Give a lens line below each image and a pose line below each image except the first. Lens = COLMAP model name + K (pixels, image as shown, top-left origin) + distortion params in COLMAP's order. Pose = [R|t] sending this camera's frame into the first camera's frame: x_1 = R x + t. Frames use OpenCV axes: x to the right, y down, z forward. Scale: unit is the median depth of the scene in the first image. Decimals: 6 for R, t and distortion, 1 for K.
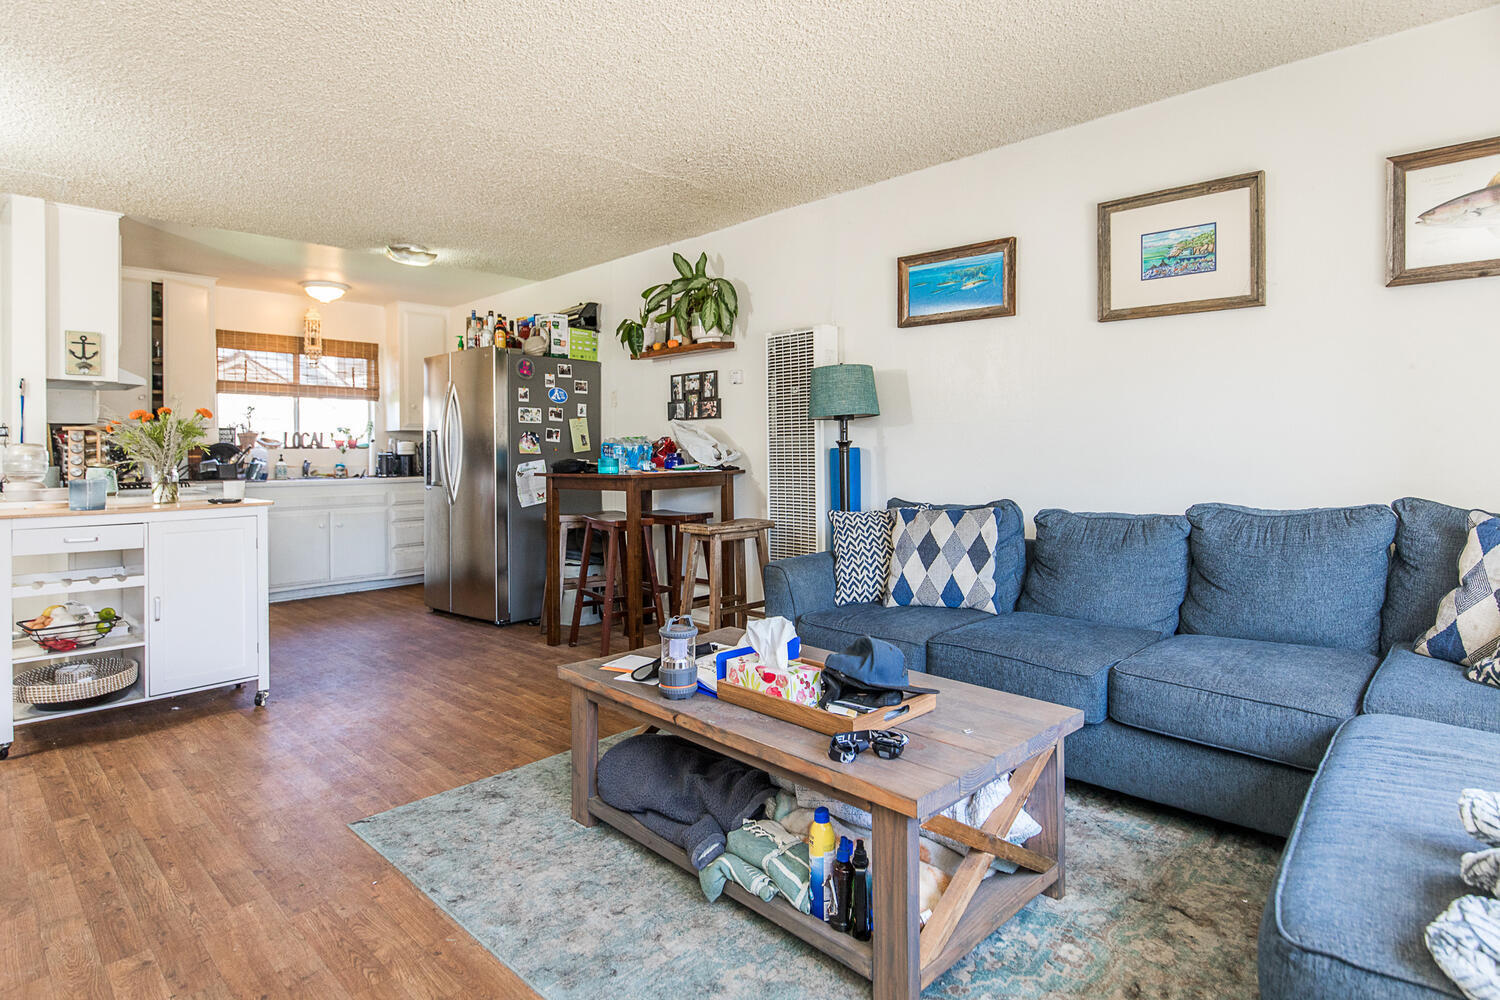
lens RADIAL K [[773.0, 0, 748.5], [0, 773.0, 460.9], [0, 0, 1]] dist [-0.002517, -0.000404]
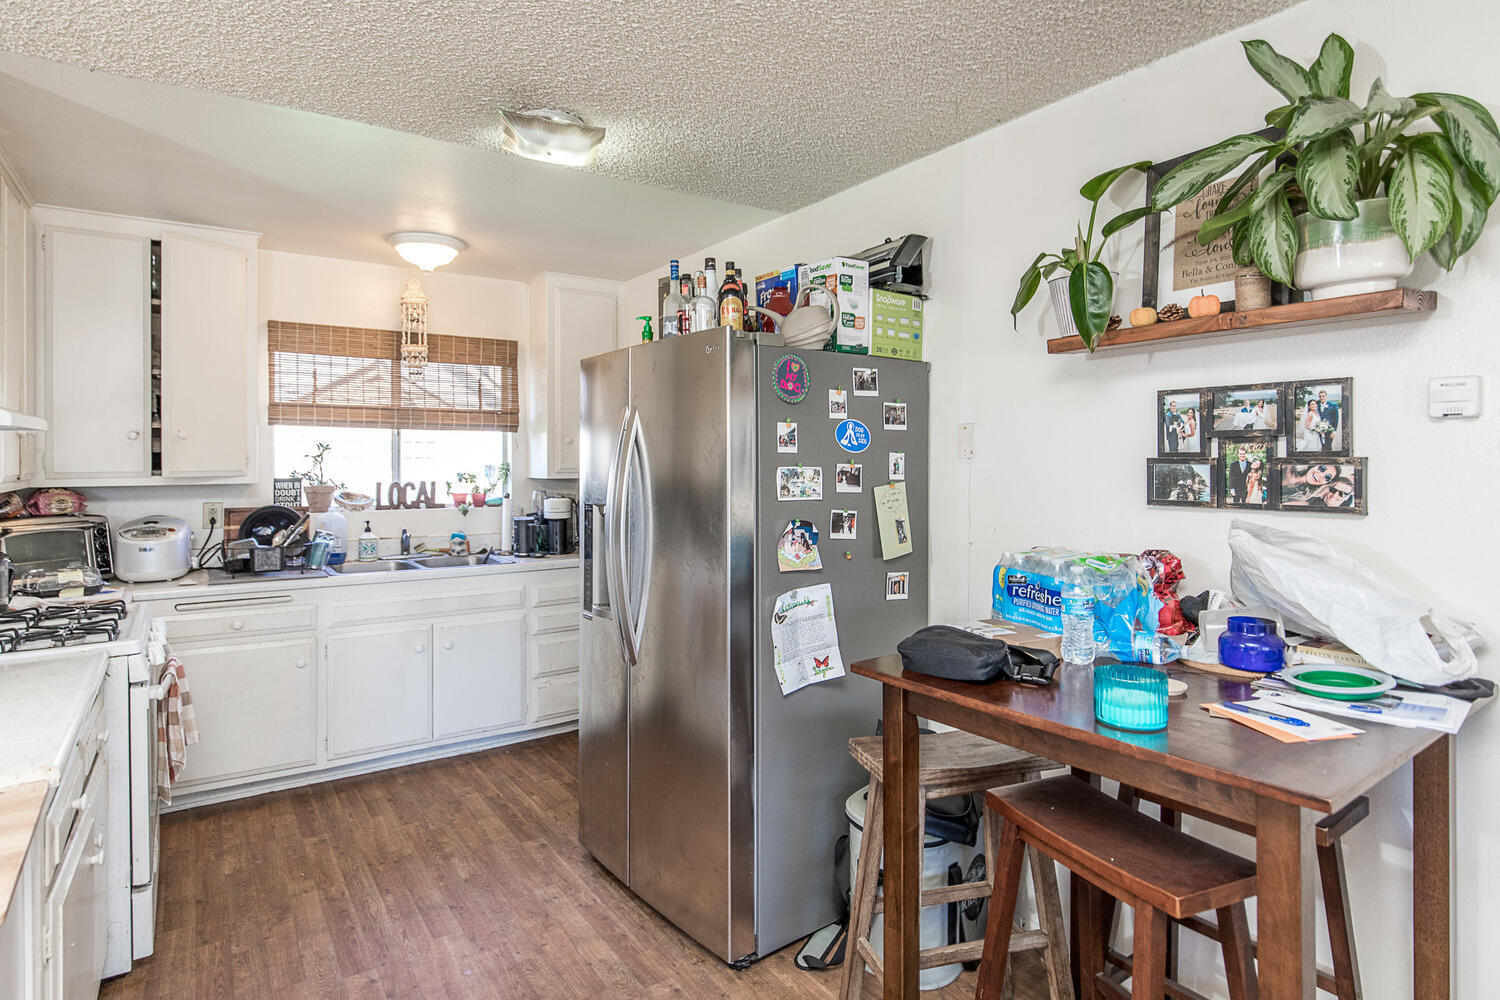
lens RADIAL K [[838.5, 0, 750.0], [0, 838.5, 500.0], [0, 0, 1]] dist [-0.001594, -0.000316]
pose [[0.977896, 0.017052, -0.208394, -0.191359], [-0.010818, 0.999460, 0.031016, -0.058492], [0.208810, -0.028076, 0.977553, 0.474908]]
